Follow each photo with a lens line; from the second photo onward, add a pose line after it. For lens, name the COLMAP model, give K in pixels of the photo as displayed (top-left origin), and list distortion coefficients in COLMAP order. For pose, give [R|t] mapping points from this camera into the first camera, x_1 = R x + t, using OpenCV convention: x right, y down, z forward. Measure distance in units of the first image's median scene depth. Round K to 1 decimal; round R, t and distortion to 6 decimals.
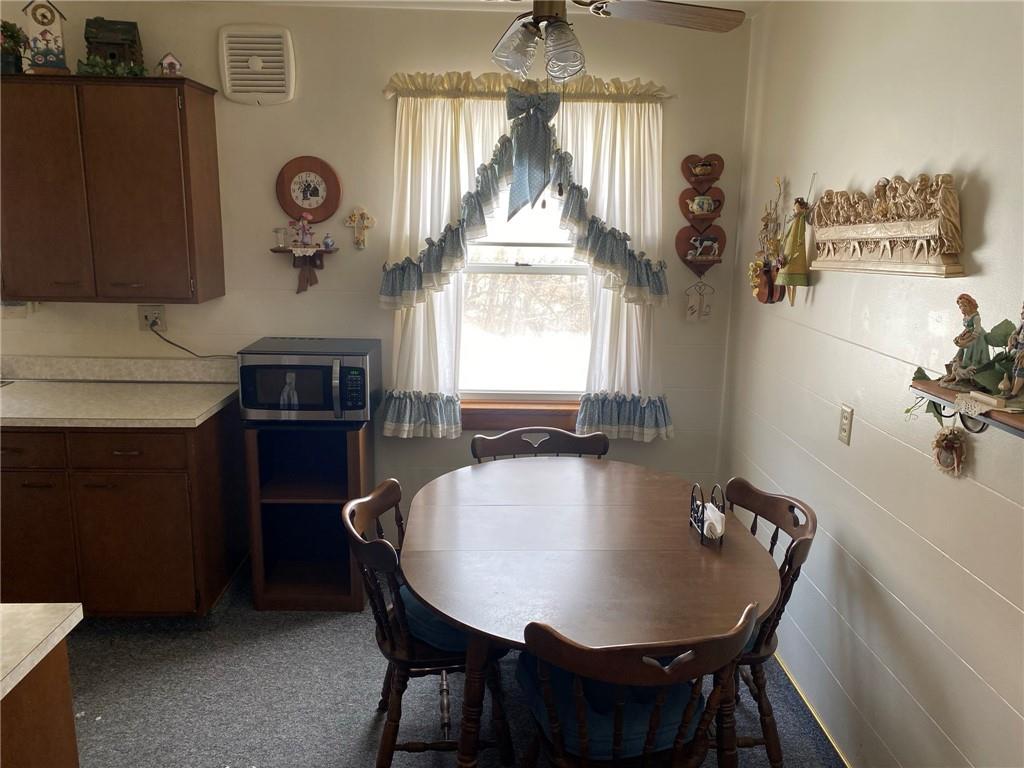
lens RADIAL K [[783.4, 0, 507.4], [0, 783.4, 382.5], [0, 0, 1]] dist [0.041781, -0.034251]
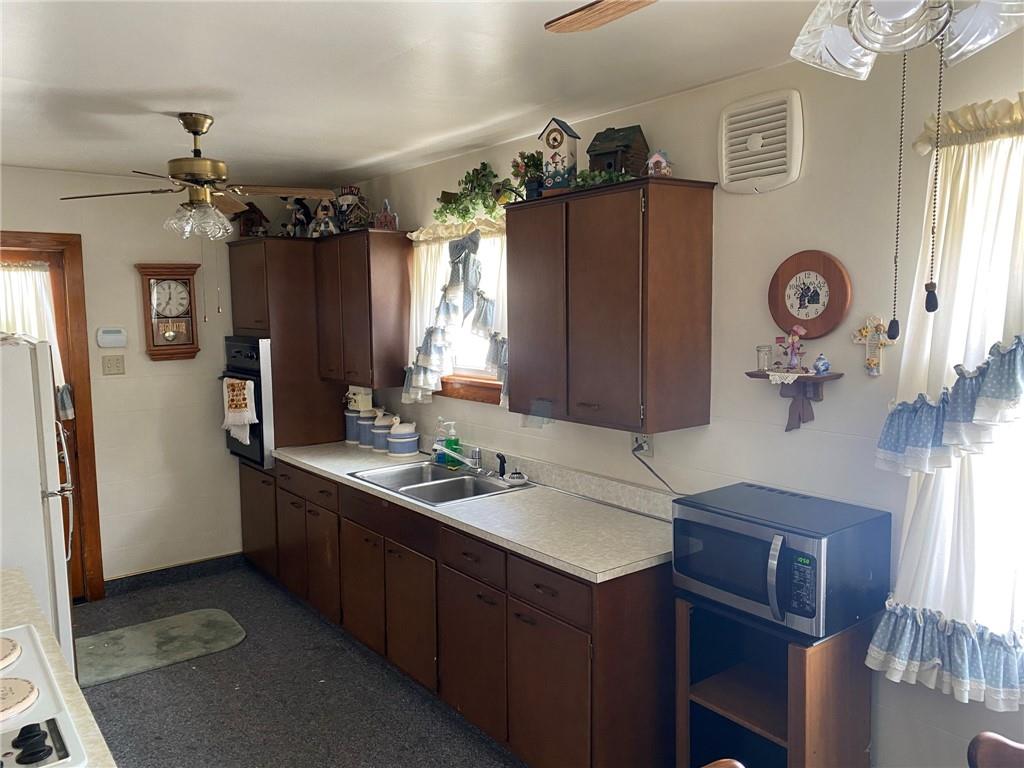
lens RADIAL K [[783.4, 0, 507.4], [0, 783.4, 382.5], [0, 0, 1]] dist [0.041781, -0.034251]
pose [[0.582895, 0.055600, -0.810643, 0.188986], [-0.148294, 0.988180, -0.038854, -0.094909], [0.798901, 0.142862, 0.584250, 0.362235]]
